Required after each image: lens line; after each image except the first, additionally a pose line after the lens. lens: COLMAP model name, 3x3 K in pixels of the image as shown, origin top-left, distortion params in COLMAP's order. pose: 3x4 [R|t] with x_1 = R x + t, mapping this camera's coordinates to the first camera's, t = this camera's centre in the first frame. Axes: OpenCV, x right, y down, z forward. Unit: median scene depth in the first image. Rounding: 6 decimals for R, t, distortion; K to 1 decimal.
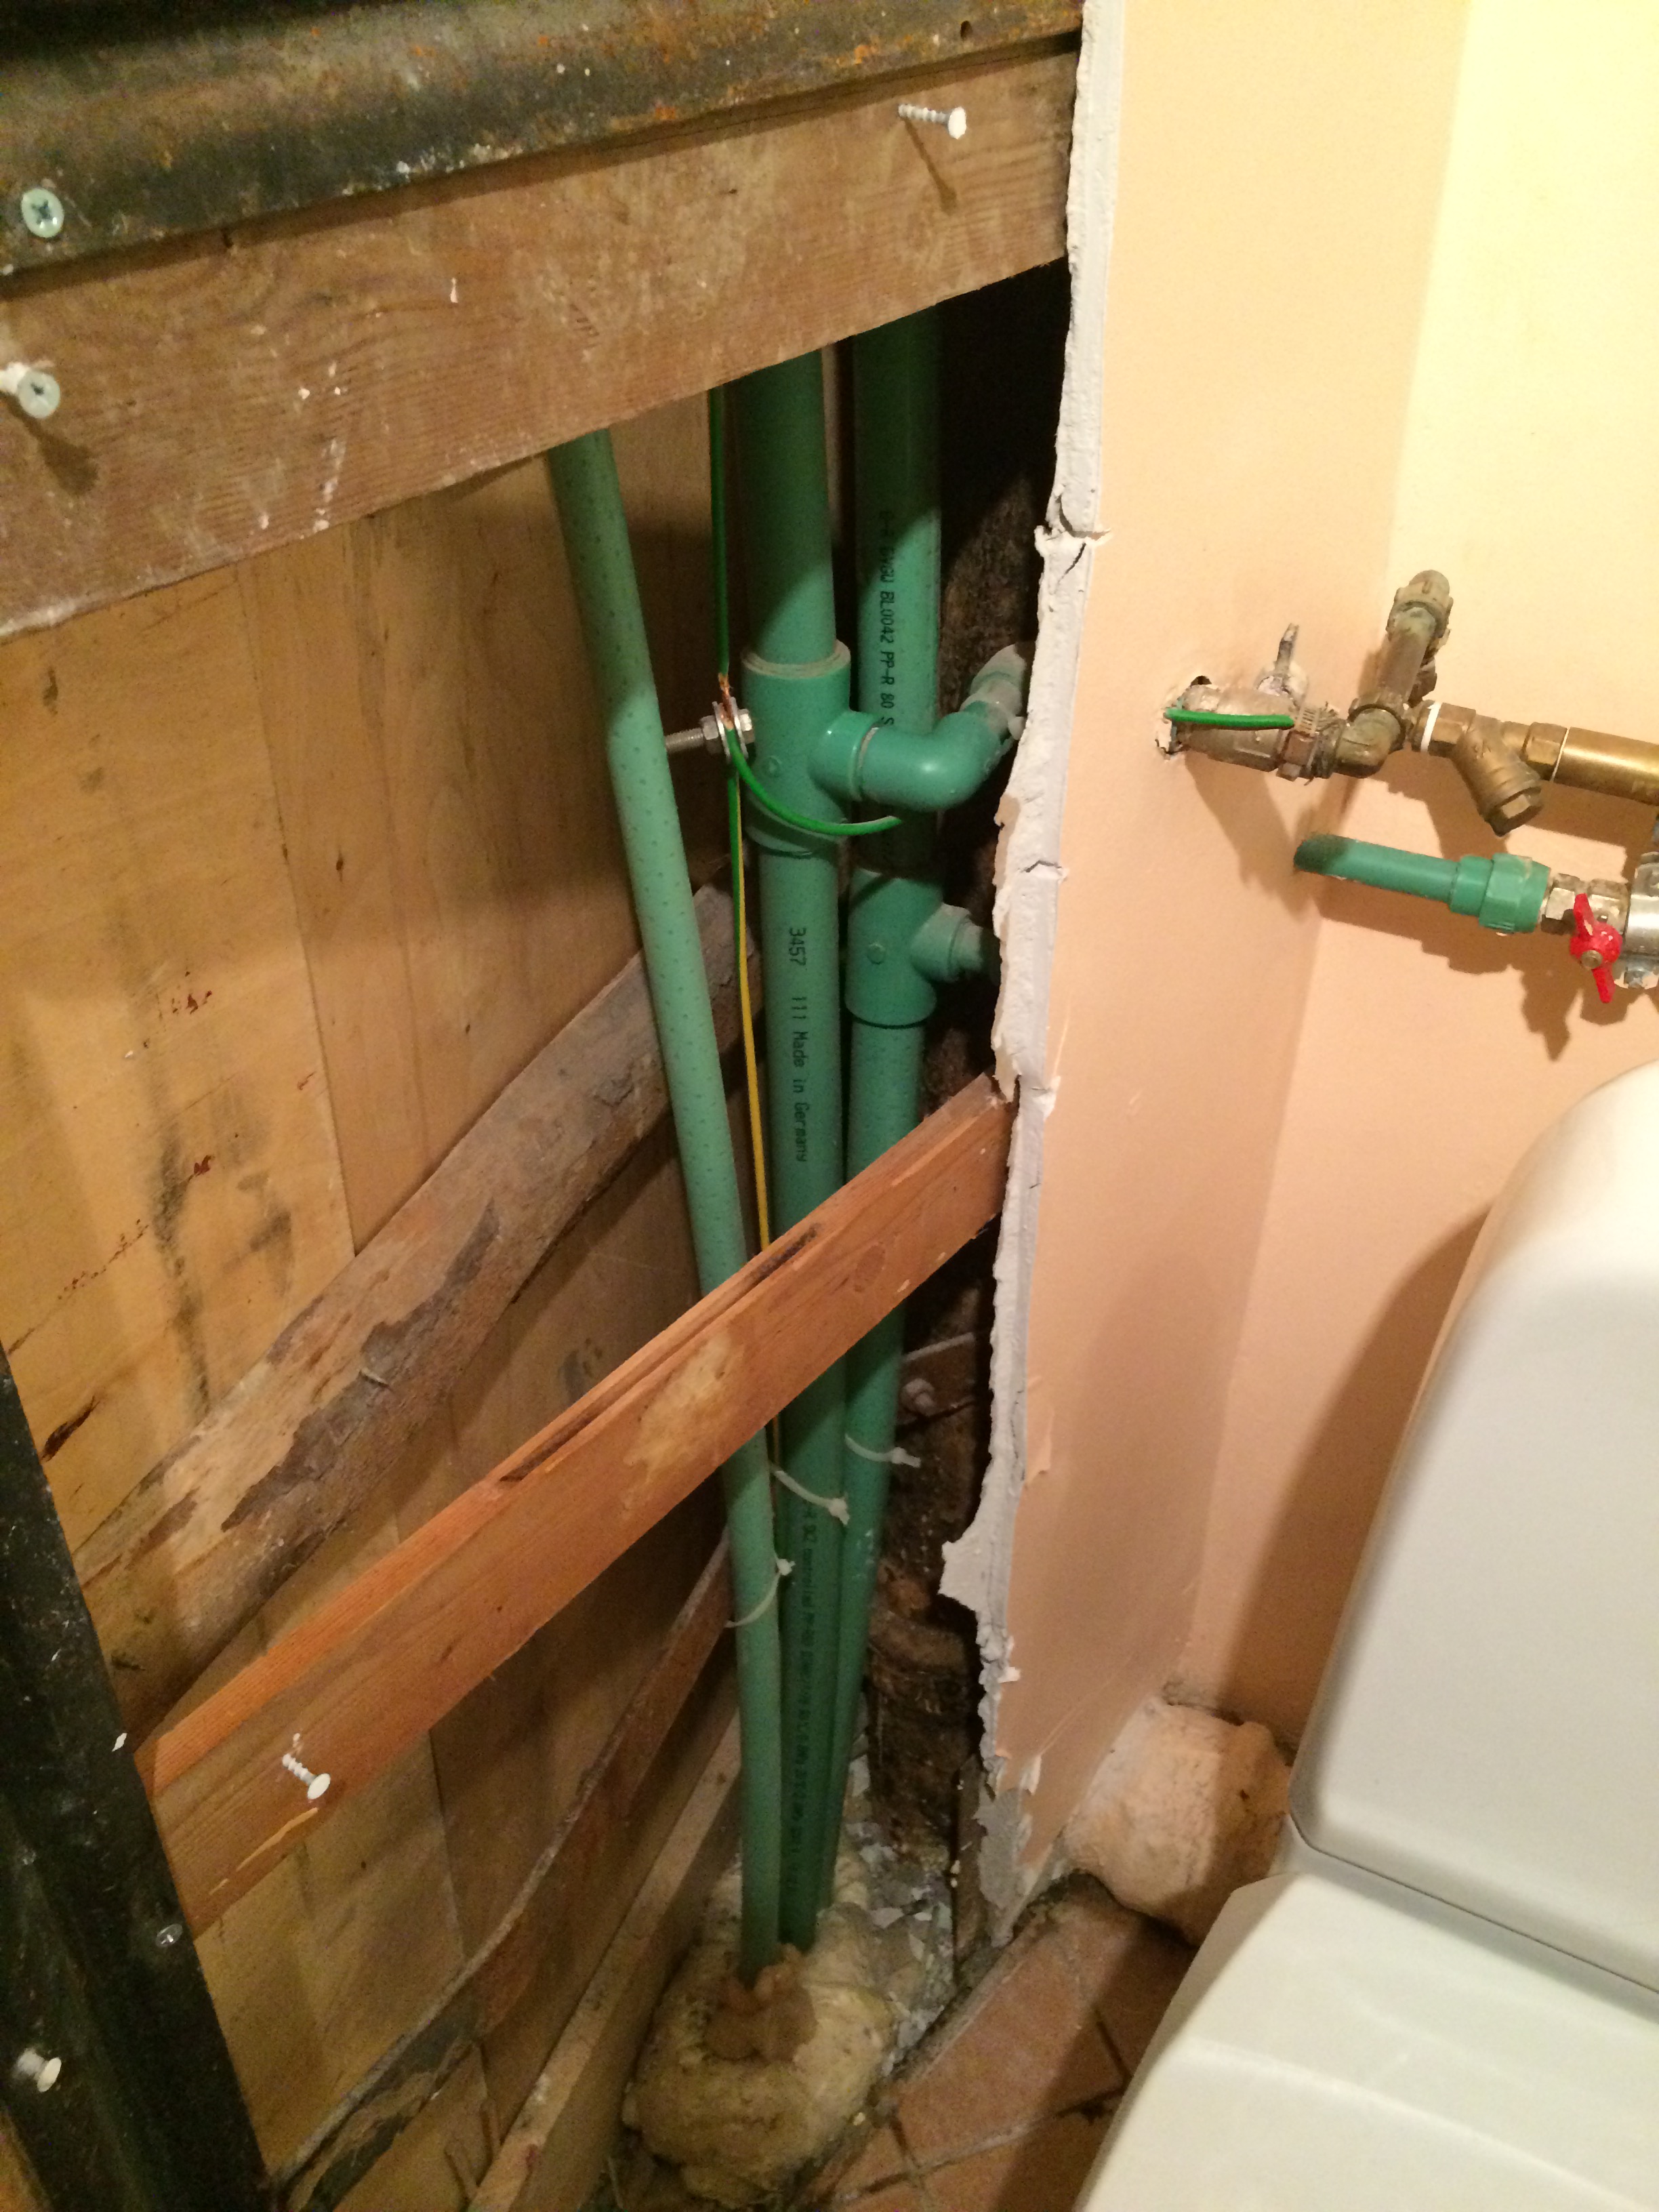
lens RADIAL K [[1924.1, 0, 867.5], [0, 1924.1, 1109.3], [0, 0, 1]] dist [0.104747, -0.140421]
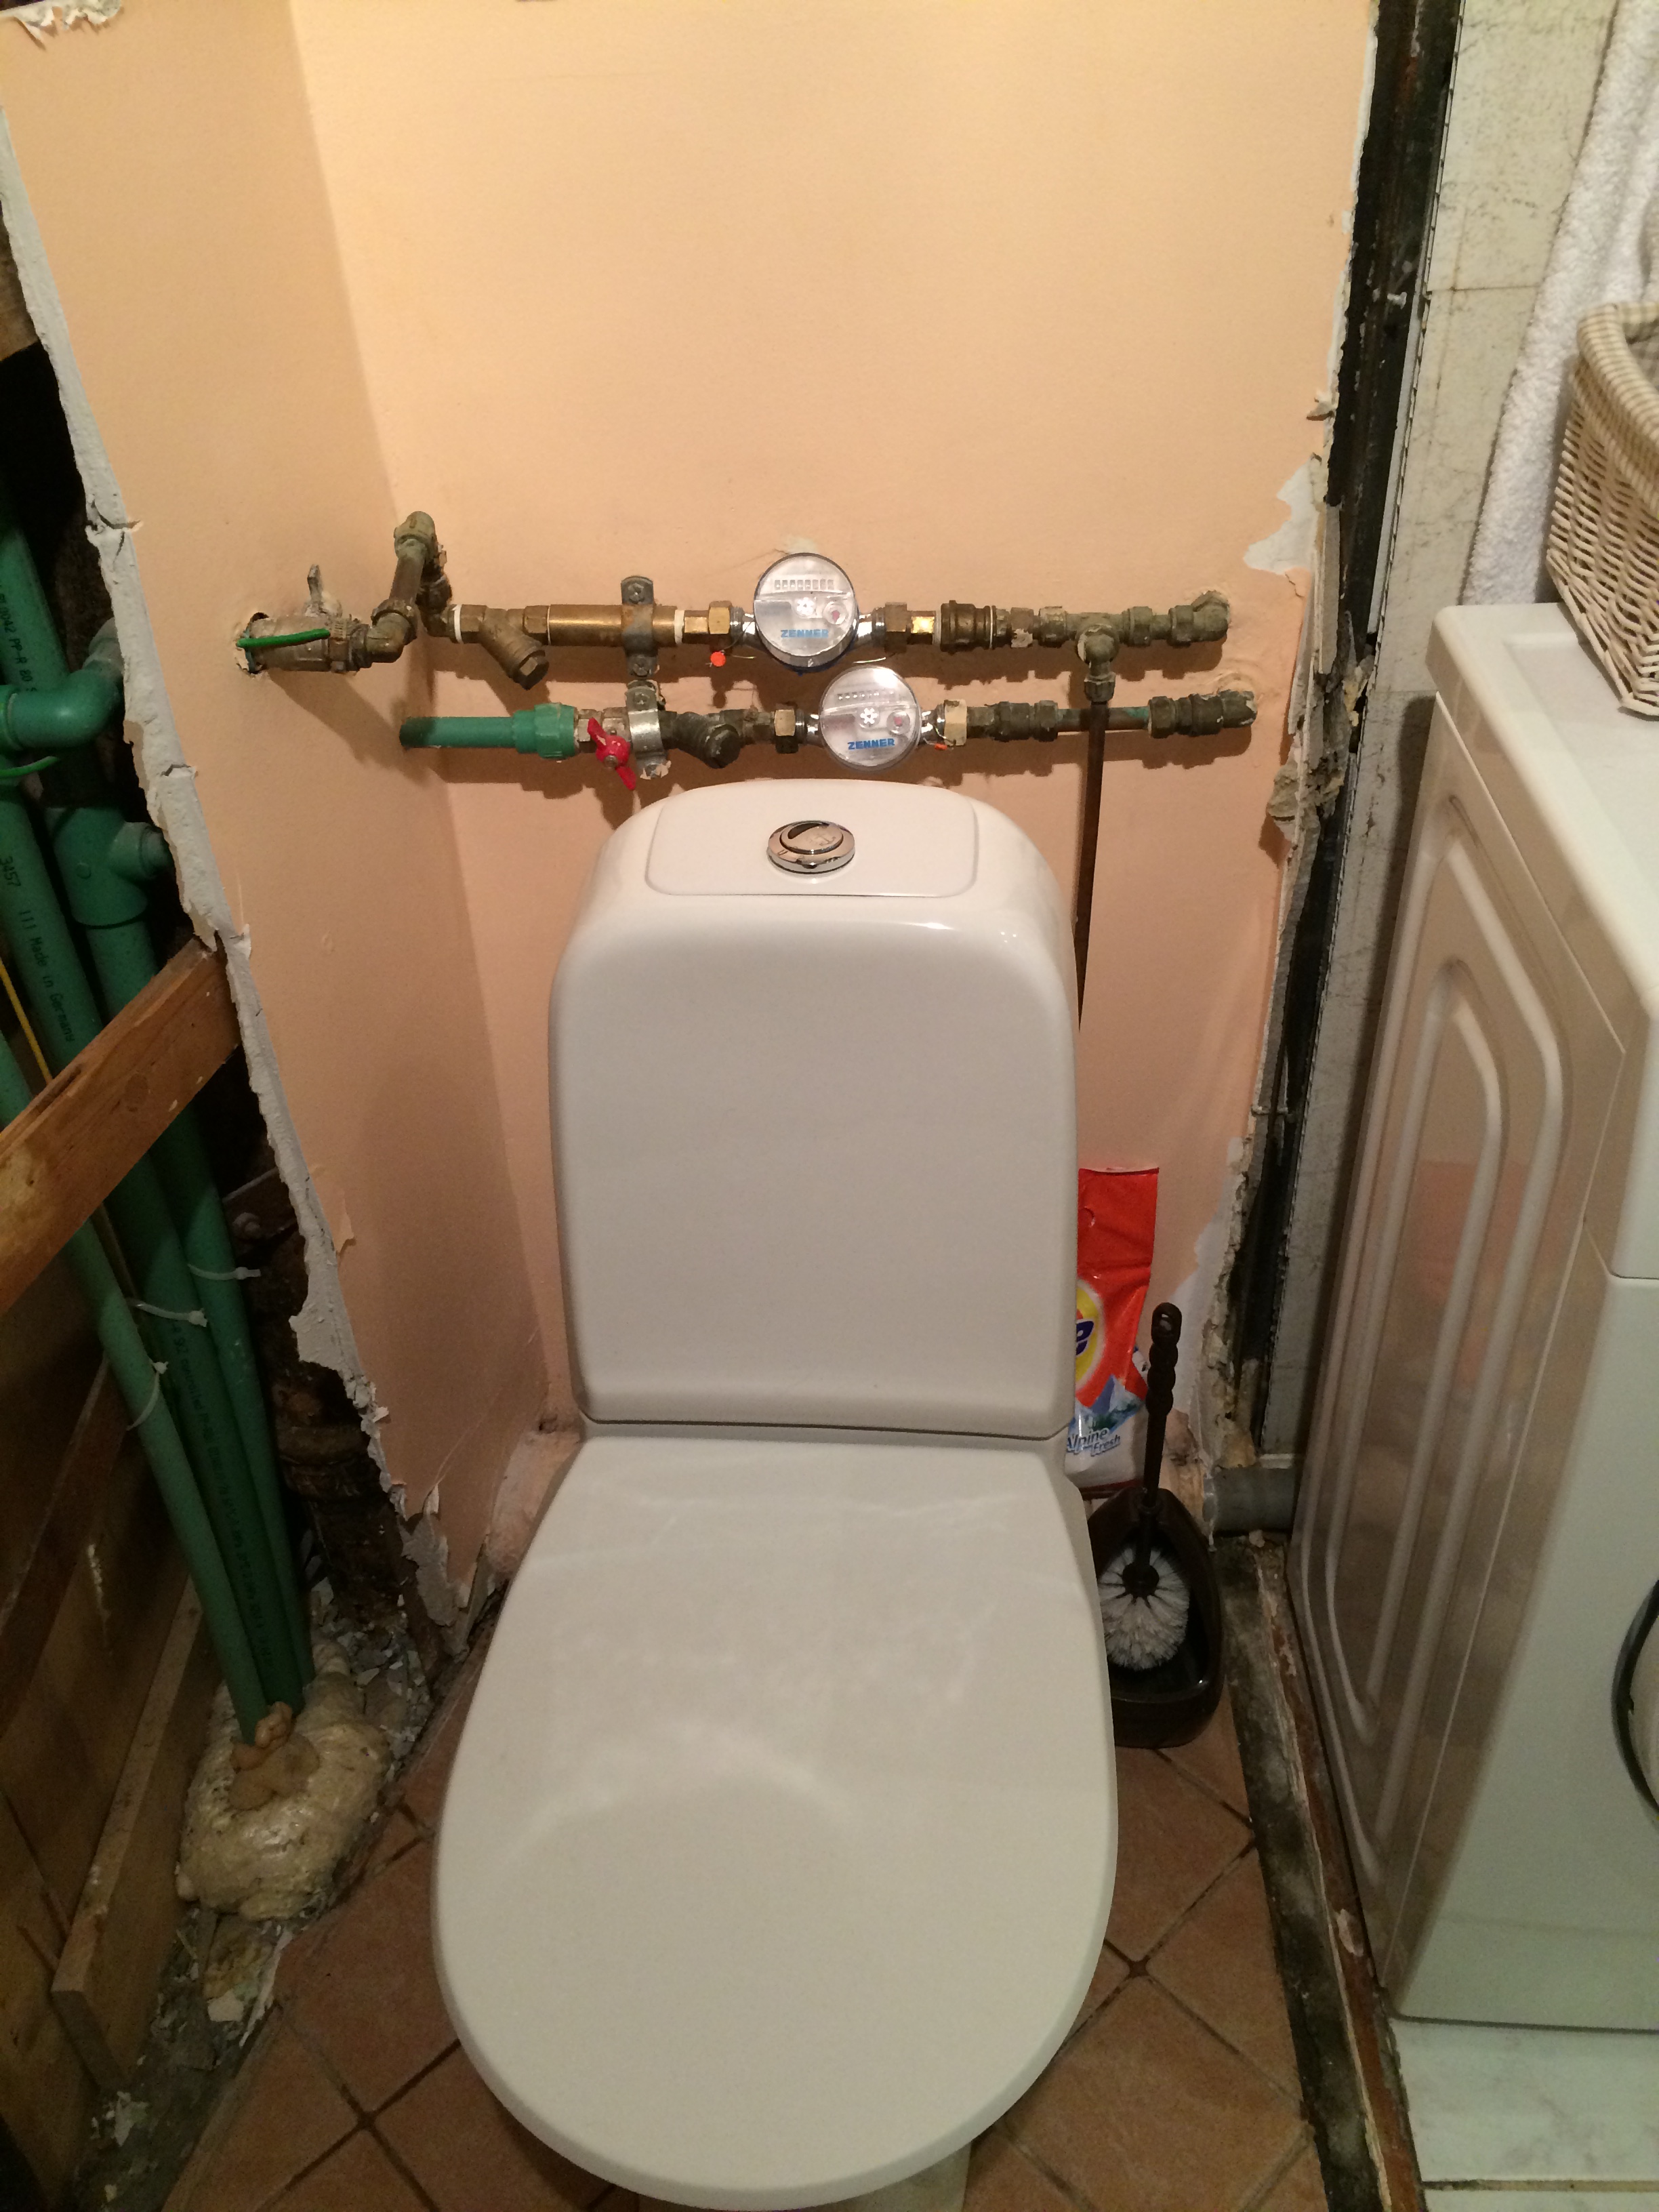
lens RADIAL K [[1924.1, 0, 867.5], [0, 1924.1, 1109.3], [0, 0, 1]] dist [0.104747, -0.140421]
pose [[0.922126, -0.267666, 0.279354, 0.079844], [0.265489, 0.962999, 0.046349, 0.150315], [-0.281423, 0.031425, 0.959069, -0.397821]]
